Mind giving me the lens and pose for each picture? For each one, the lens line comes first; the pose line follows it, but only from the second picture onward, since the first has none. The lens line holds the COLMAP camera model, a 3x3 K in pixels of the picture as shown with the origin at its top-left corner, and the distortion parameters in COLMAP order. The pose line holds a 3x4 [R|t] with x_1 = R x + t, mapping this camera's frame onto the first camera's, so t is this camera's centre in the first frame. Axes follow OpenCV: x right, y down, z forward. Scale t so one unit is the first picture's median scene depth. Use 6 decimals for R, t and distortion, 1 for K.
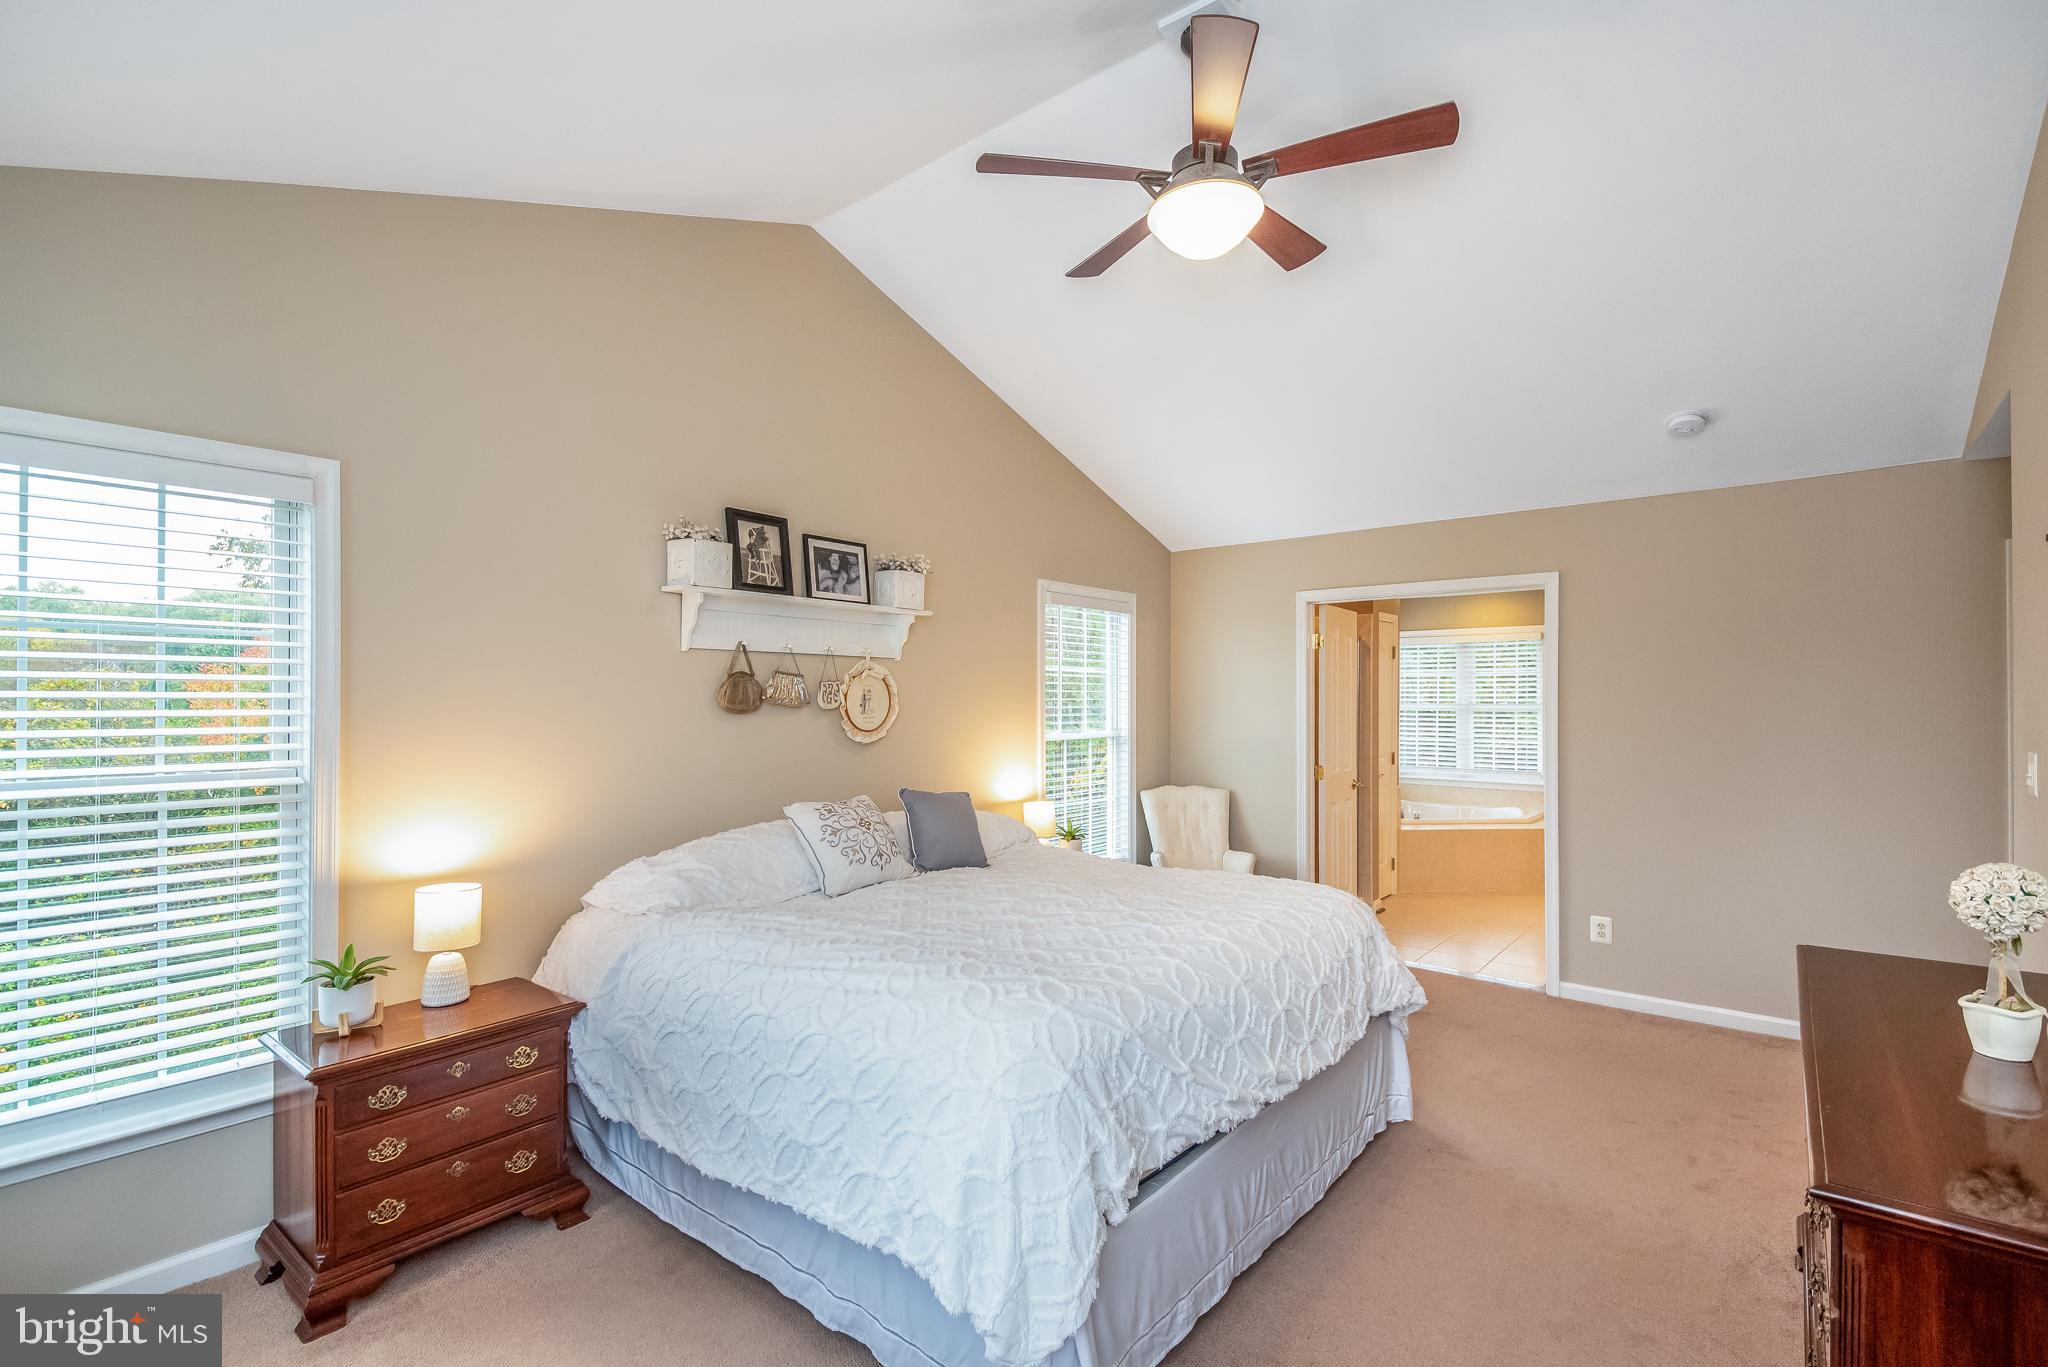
lens RADIAL K [[954.9, 0, 1027.9], [0, 954.9, 704.6], [0, 0, 1]] dist [0.005911, -0.000697]
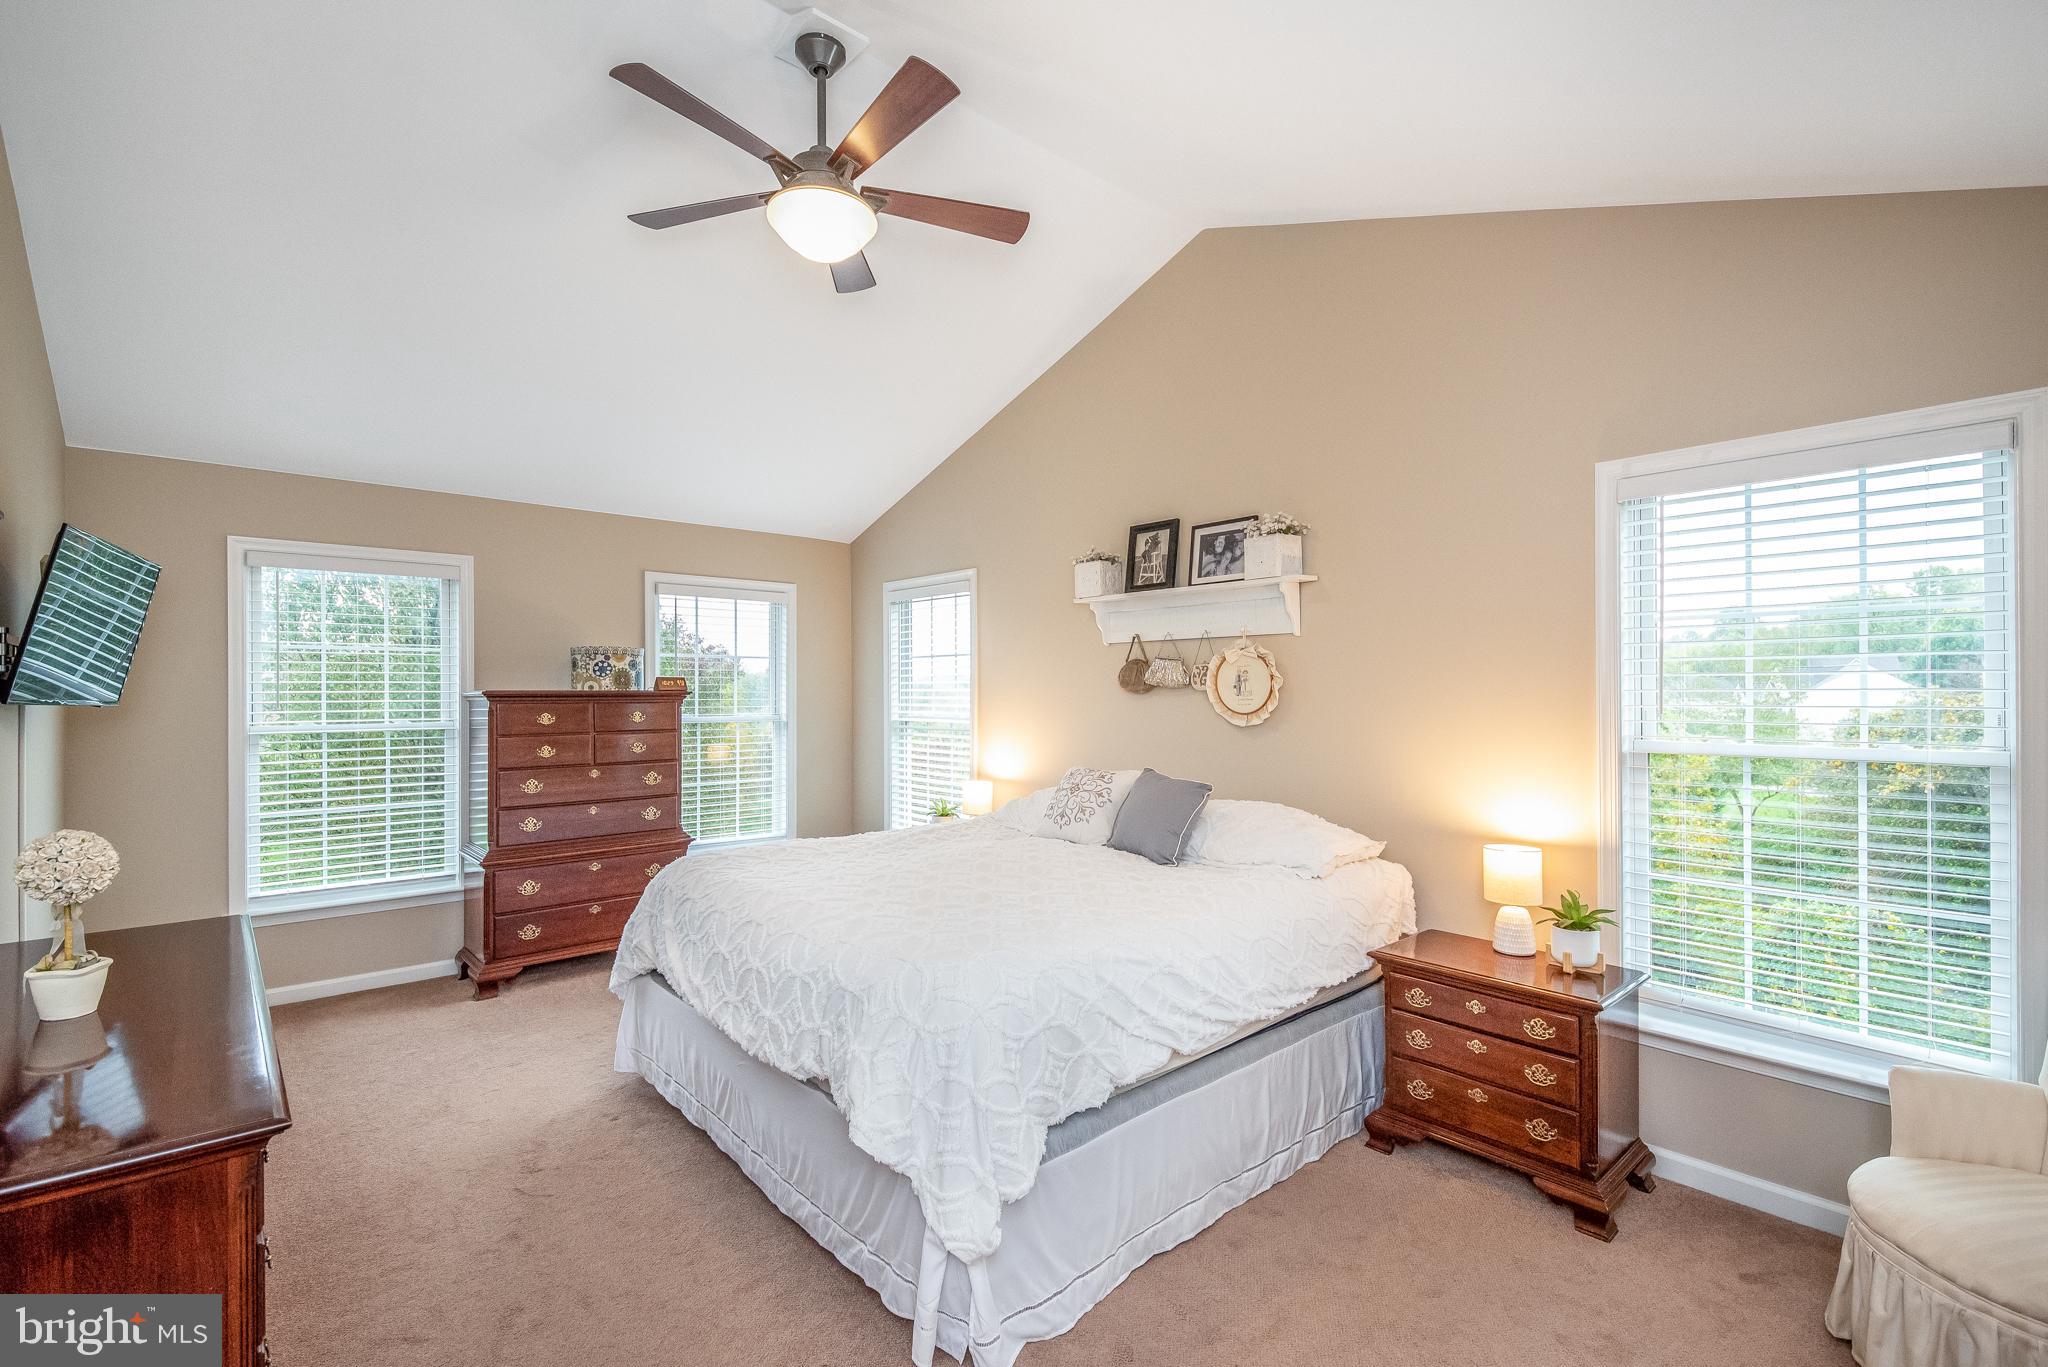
lens RADIAL K [[886.7, 0, 1028.9], [0, 886.7, 677.5], [0, 0, 1]] dist [0.002252, 0.000077]
pose [[-0.169694, -0.004194, -0.985488, 0.765132], [0.006178, 0.999967, -0.005319, -0.004823], [0.985477, -0.006991, -0.169662, 0.968500]]
